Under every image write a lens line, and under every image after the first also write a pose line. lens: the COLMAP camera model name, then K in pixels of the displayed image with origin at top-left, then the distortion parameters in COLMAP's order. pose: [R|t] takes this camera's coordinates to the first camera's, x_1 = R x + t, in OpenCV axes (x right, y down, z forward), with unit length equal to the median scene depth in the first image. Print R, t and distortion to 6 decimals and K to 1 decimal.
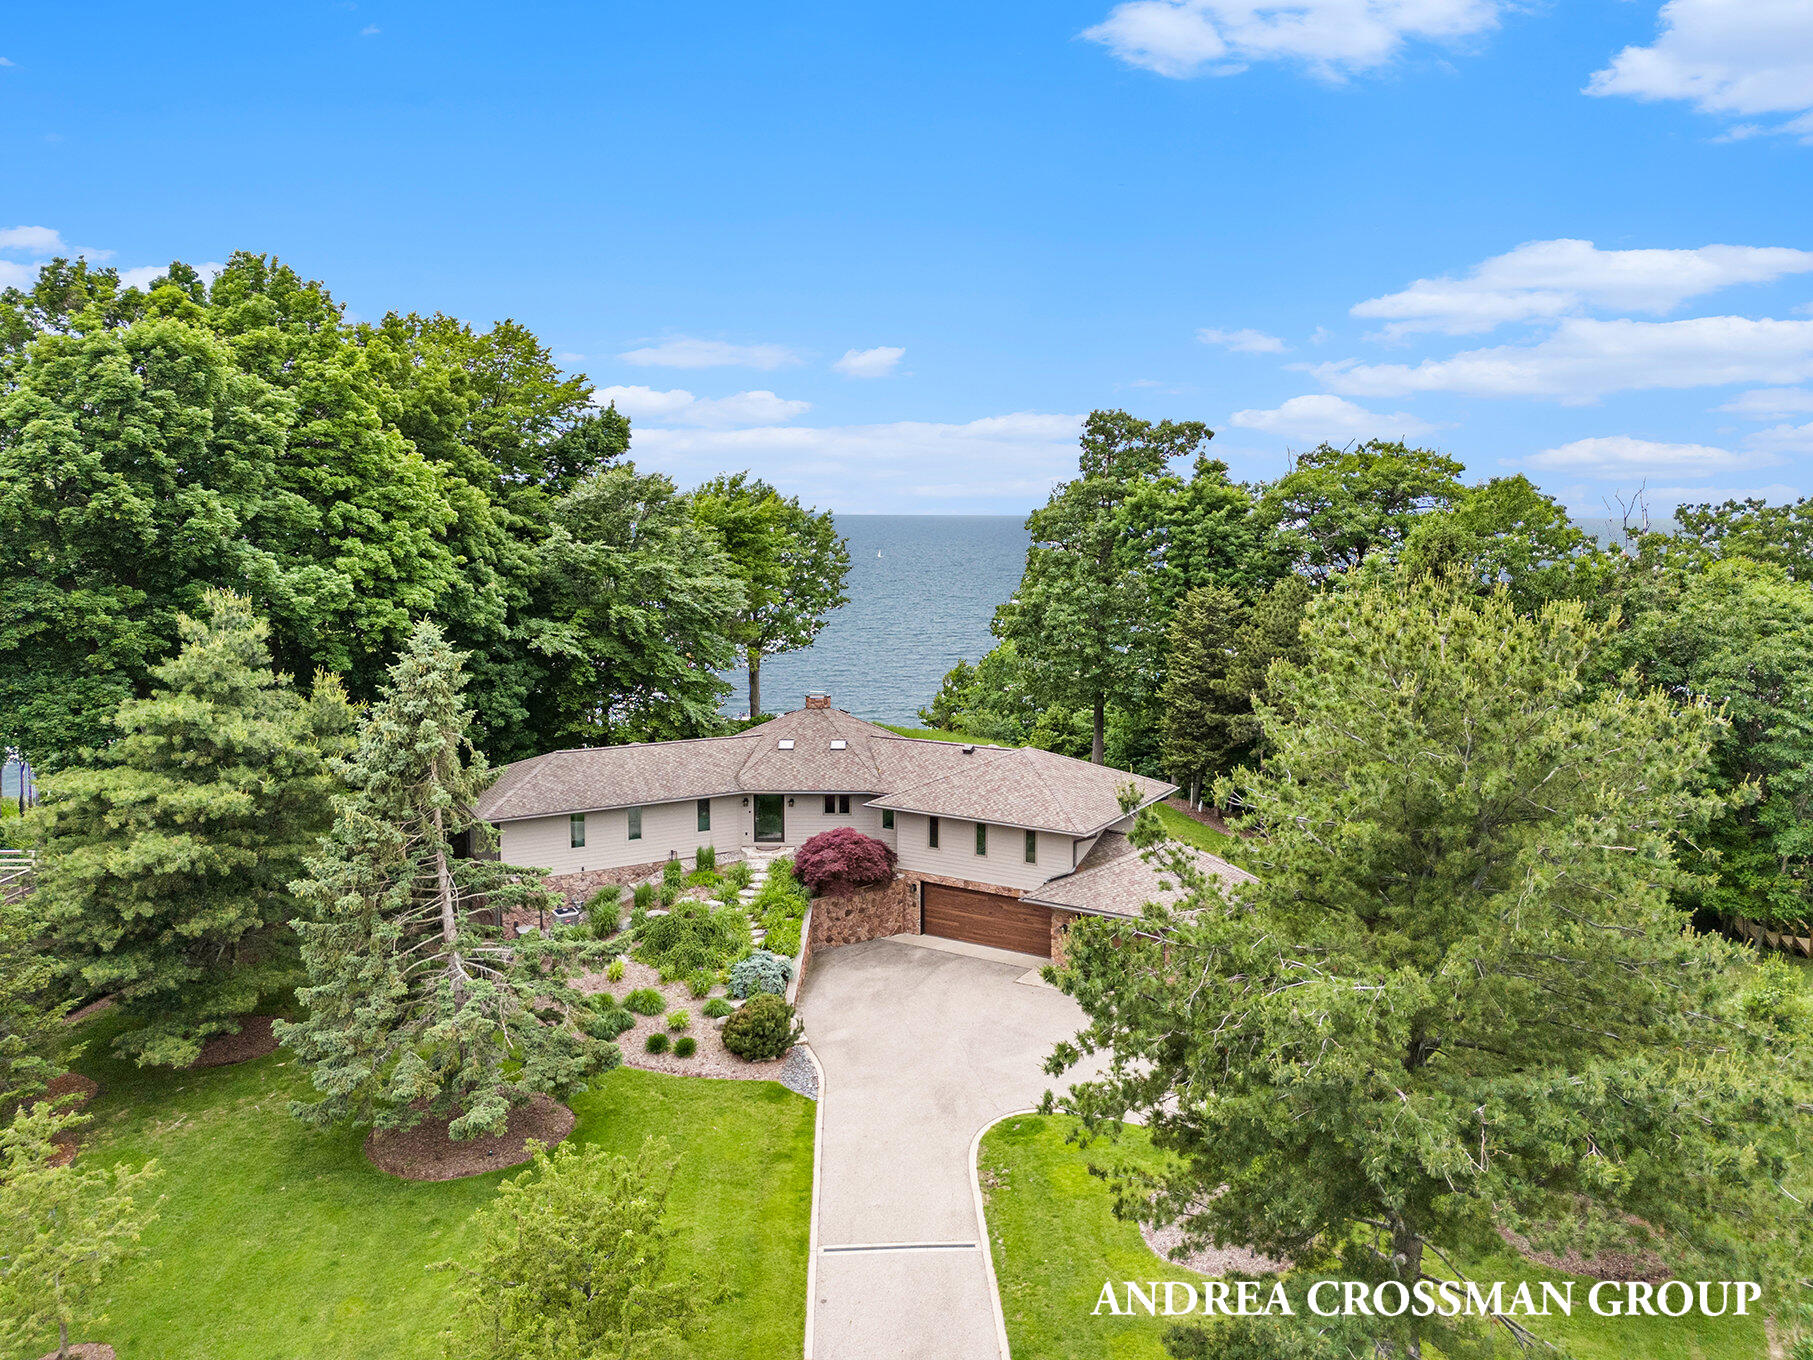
lens RADIAL K [[1333.0, 0, 916.7], [0, 1333.0, 682.0], [0, 0, 1]] dist [0.024532, -0.008177]
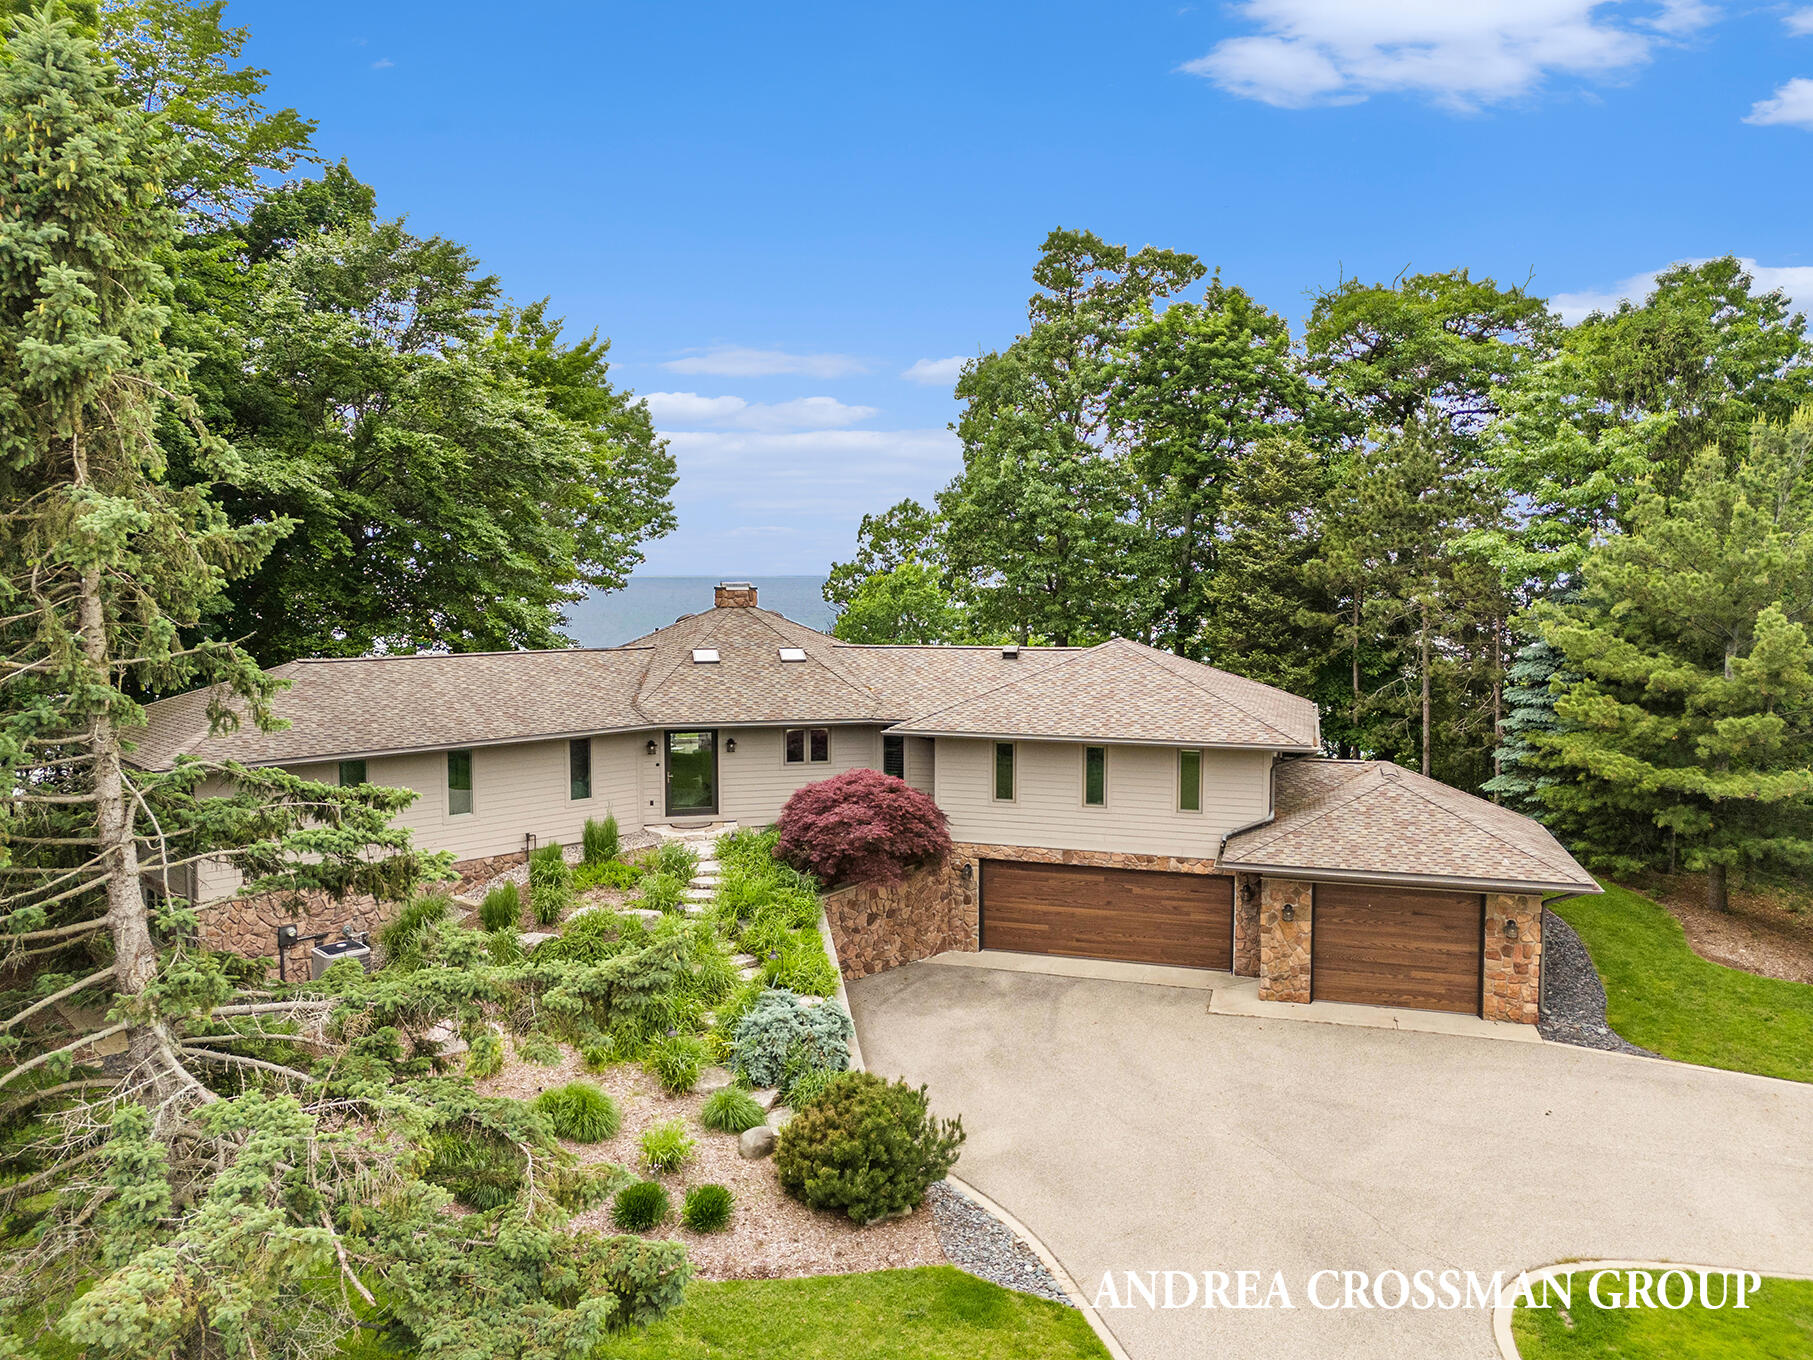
lens RADIAL K [[1333.0, 0, 916.7], [0, 1333.0, 682.0], [0, 0, 1]] dist [0.024532, -0.008177]
pose [[0.968614, -0.021799, 0.247614, -0.175677], [0.033581, 0.998491, -0.043462, 0.100460], [-0.246293, 0.050413, 0.967884, 0.452929]]
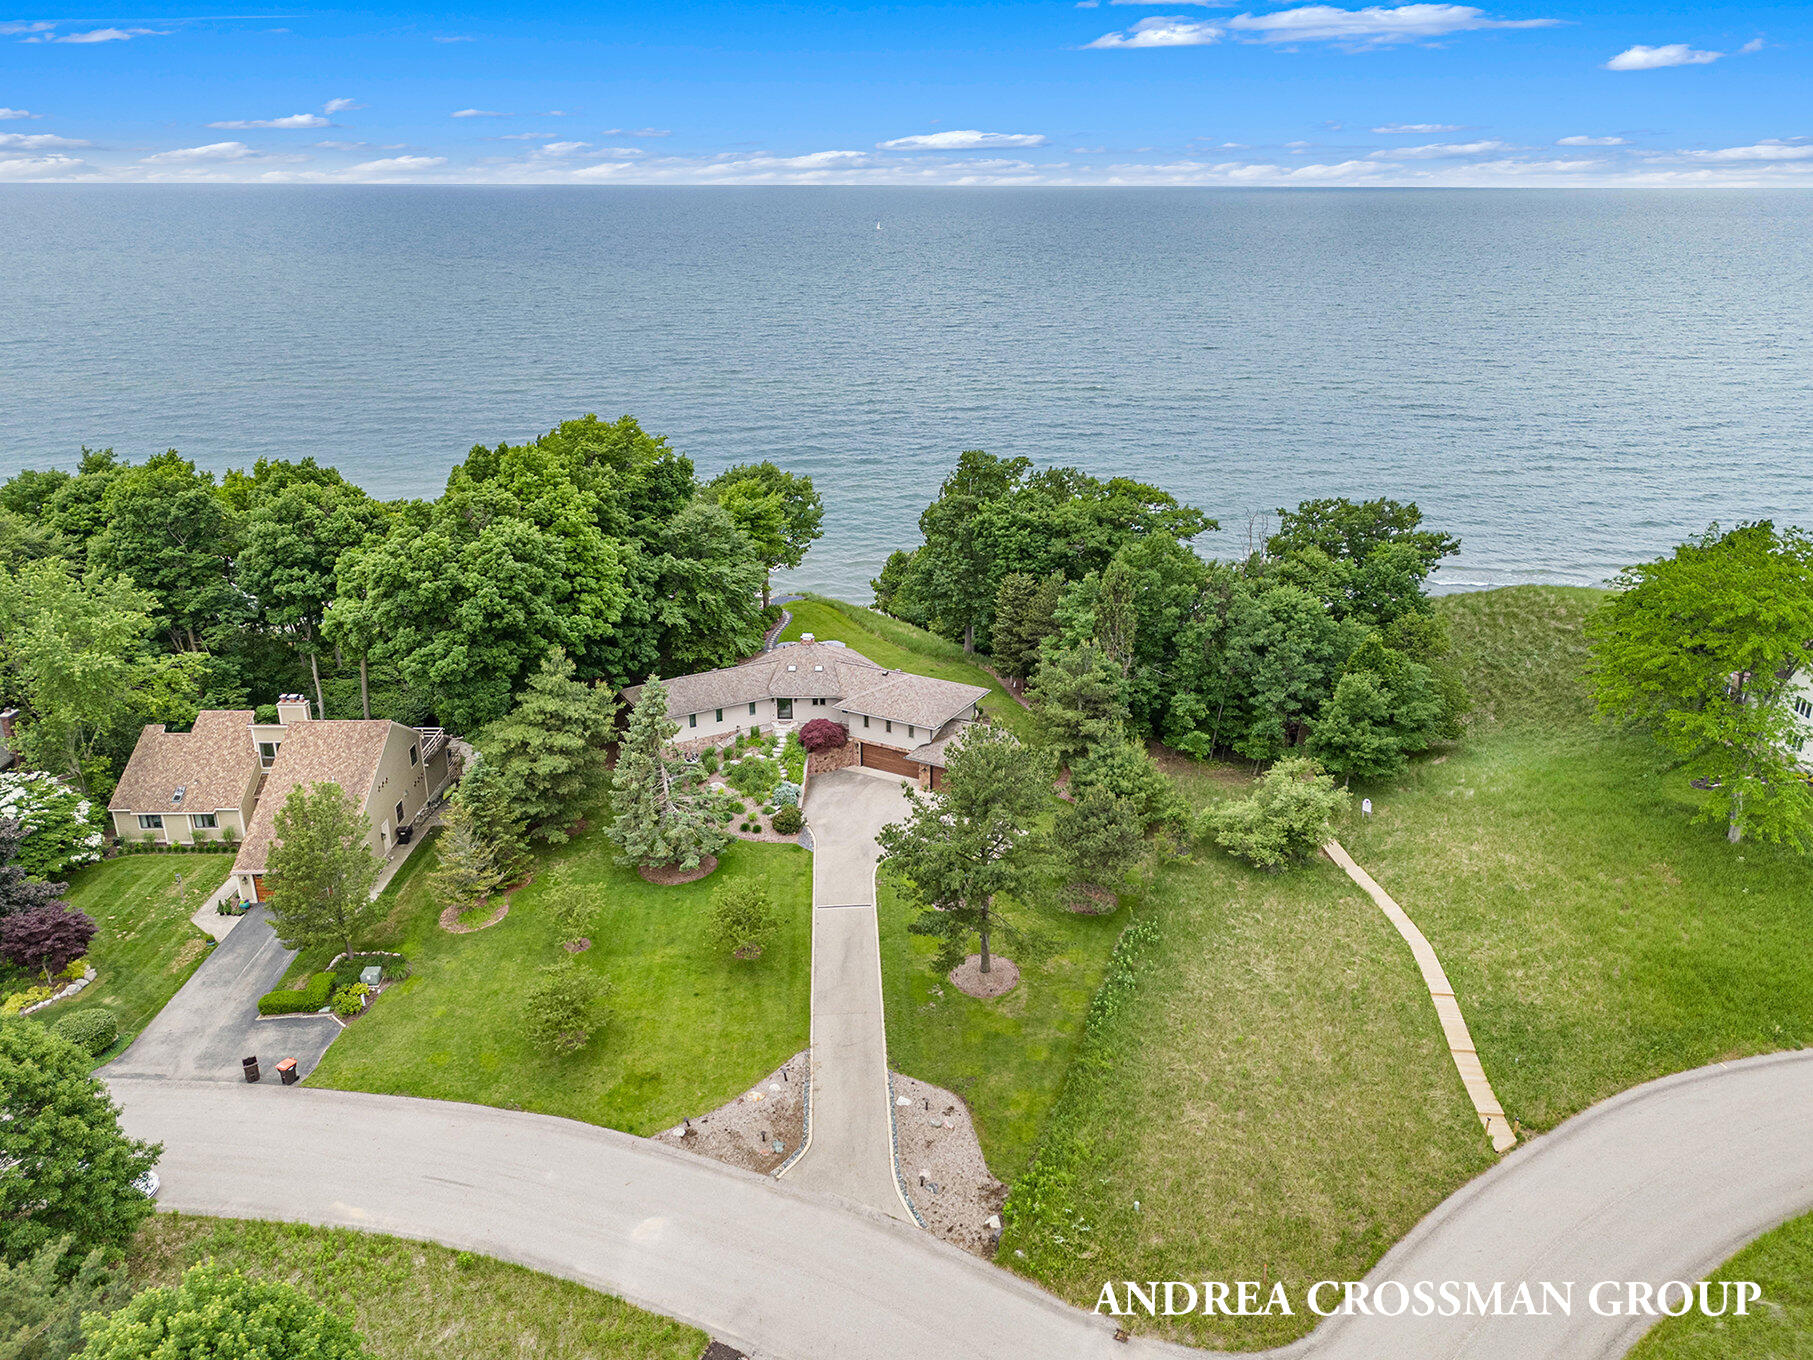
lens RADIAL K [[1267.4, 0, 943.3], [0, 1267.4, 711.7], [0, 0, 1]] dist [0.006516, -0.000094]
pose [[0.999218, -0.005631, 0.039139, 0.057389], [-0.004123, 0.969579, 0.244744, -0.395168], [-0.039326, -0.244714, 0.968798, -0.938474]]
